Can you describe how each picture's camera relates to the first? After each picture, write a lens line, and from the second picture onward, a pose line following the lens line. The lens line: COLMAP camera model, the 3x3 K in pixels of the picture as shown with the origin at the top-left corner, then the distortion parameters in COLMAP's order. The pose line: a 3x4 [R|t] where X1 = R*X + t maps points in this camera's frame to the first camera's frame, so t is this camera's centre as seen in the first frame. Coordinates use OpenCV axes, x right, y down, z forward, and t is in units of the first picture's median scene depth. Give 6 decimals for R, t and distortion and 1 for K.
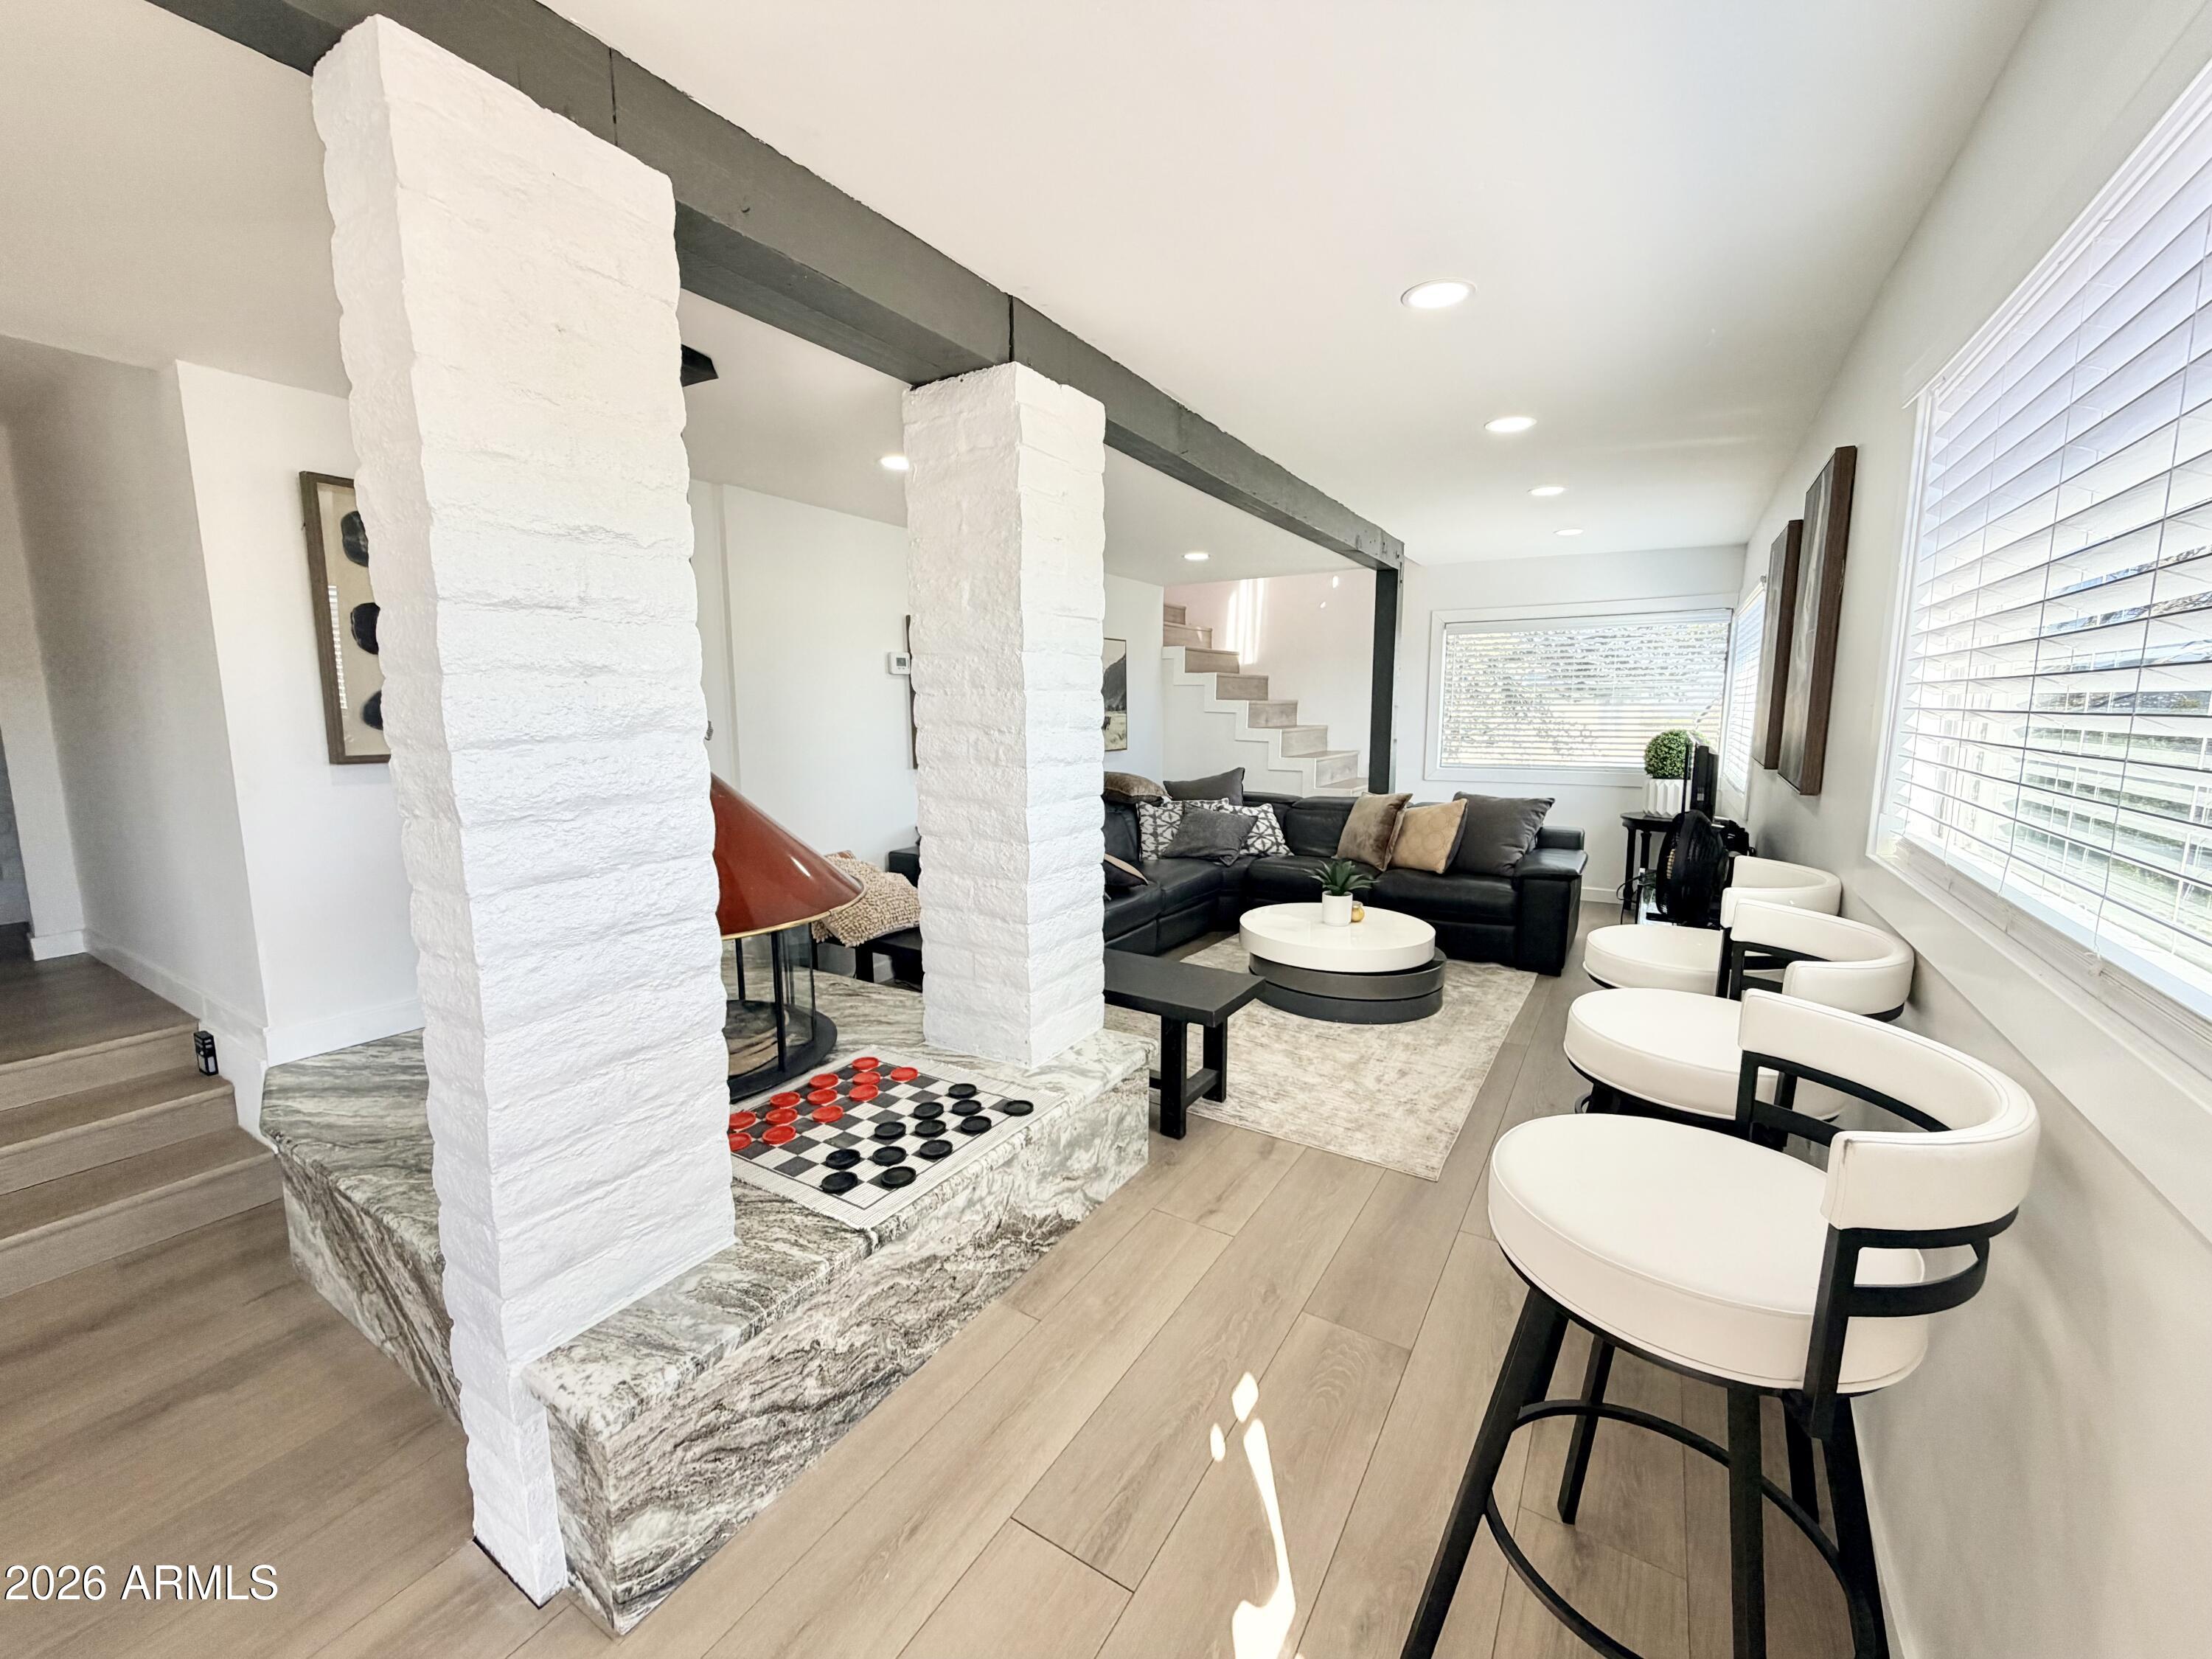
lens RADIAL K [[875.3, 0, 1101.2], [0, 875.3, 829.9], [0, 0, 1]] dist [-0.000375, -0.000517]
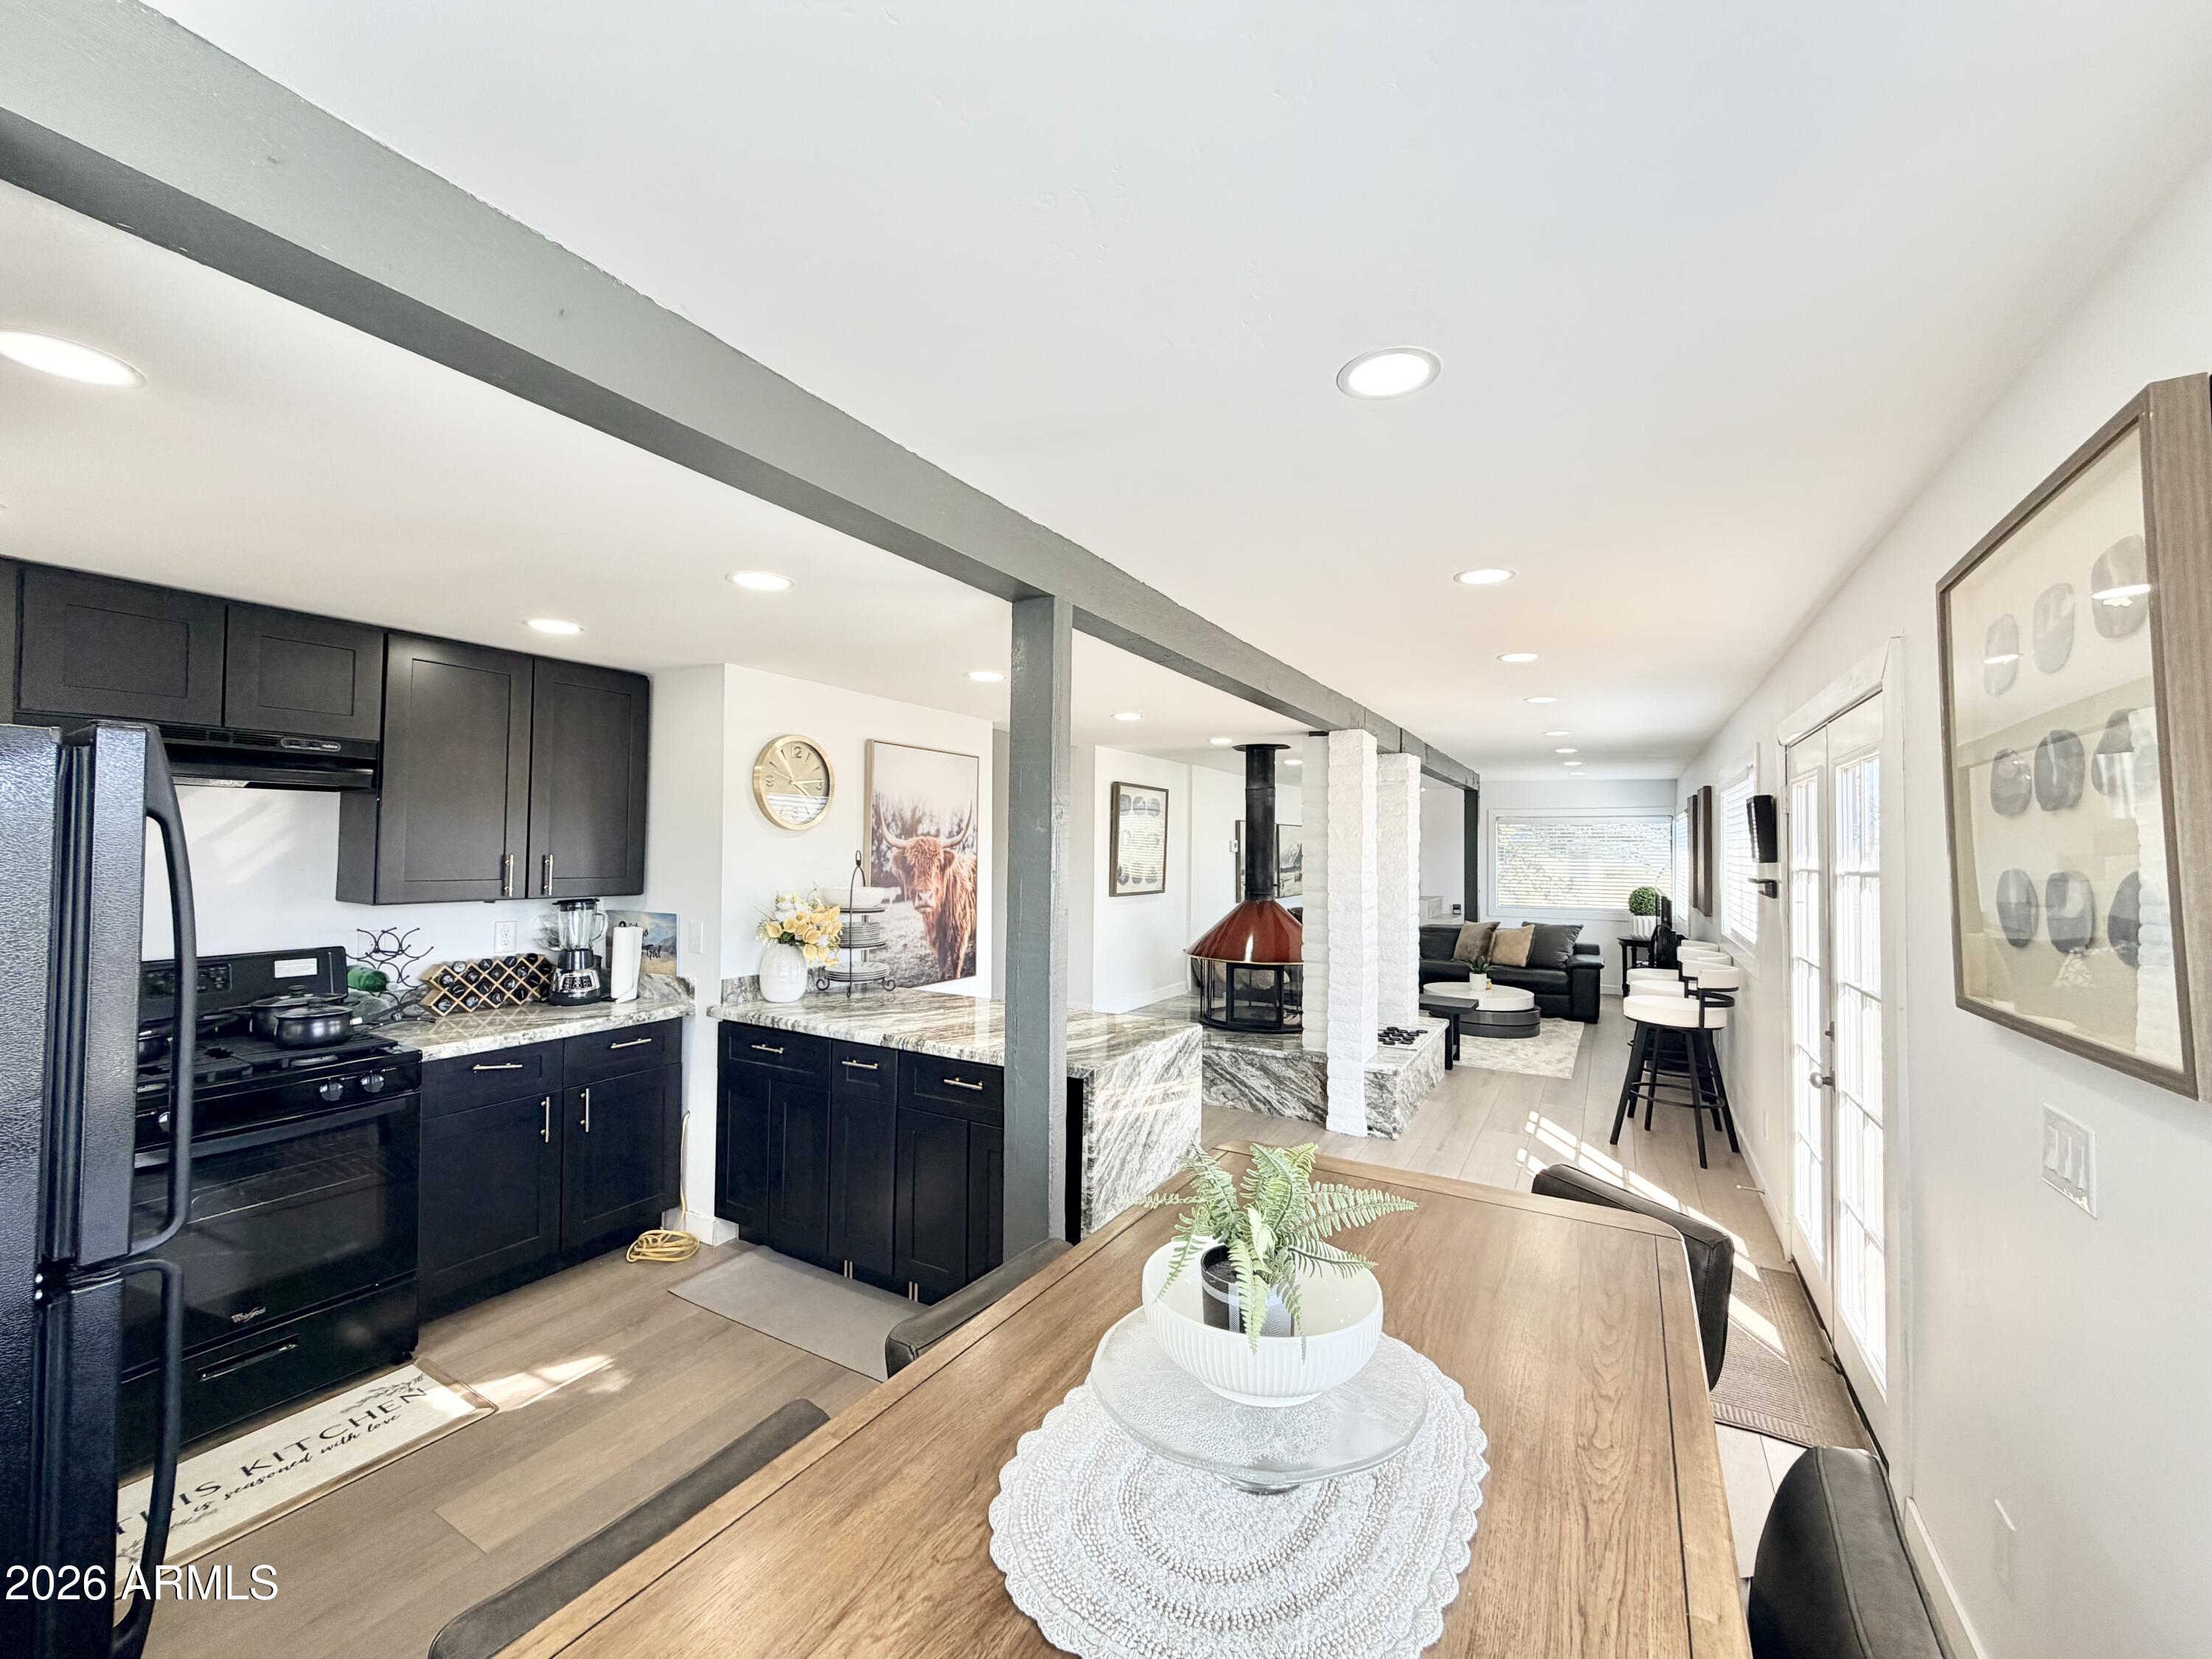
lens RADIAL K [[875.3, 0, 1101.2], [0, 875.3, 829.9], [0, 0, 1]] dist [-0.000375, -0.000517]
pose [[0.999285, 0.015693, 0.034388, -0.517722], [-0.010023, 0.987191, -0.159225, 0.065511], [-0.036446, 0.158766, 0.986643, -0.736886]]
